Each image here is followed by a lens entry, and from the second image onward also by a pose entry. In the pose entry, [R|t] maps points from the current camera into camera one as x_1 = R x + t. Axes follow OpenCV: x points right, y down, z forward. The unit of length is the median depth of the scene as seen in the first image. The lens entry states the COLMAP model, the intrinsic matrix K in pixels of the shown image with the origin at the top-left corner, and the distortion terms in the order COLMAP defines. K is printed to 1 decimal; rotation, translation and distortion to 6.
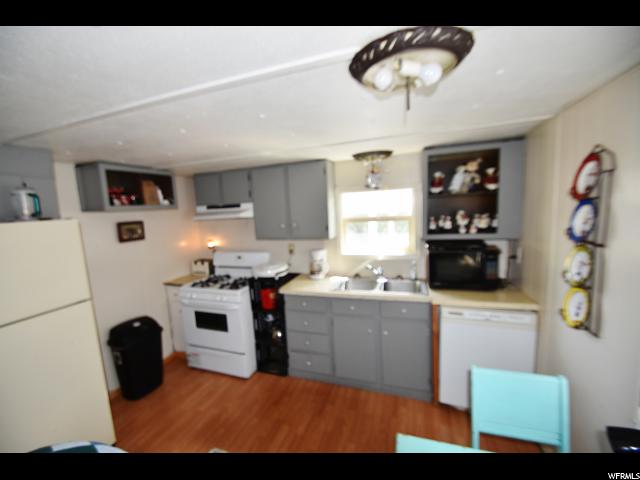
lens RADIAL K [[279.5, 0, 315.7], [0, 279.5, 247.9], [0, 0, 1]] dist [0.000620, 0.000030]
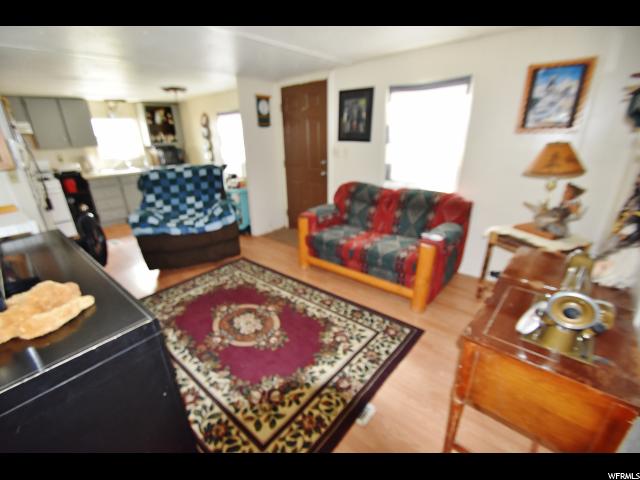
lens RADIAL K [[279.5, 0, 315.7], [0, 279.5, 247.9], [0, 0, 1]] dist [0.000620, 0.000030]
pose [[0.367189, -0.318628, 0.873870, -1.401400], [0.149960, 0.947486, 0.282459, 0.326472], [-0.917978, 0.027330, 0.395688, -1.118160]]
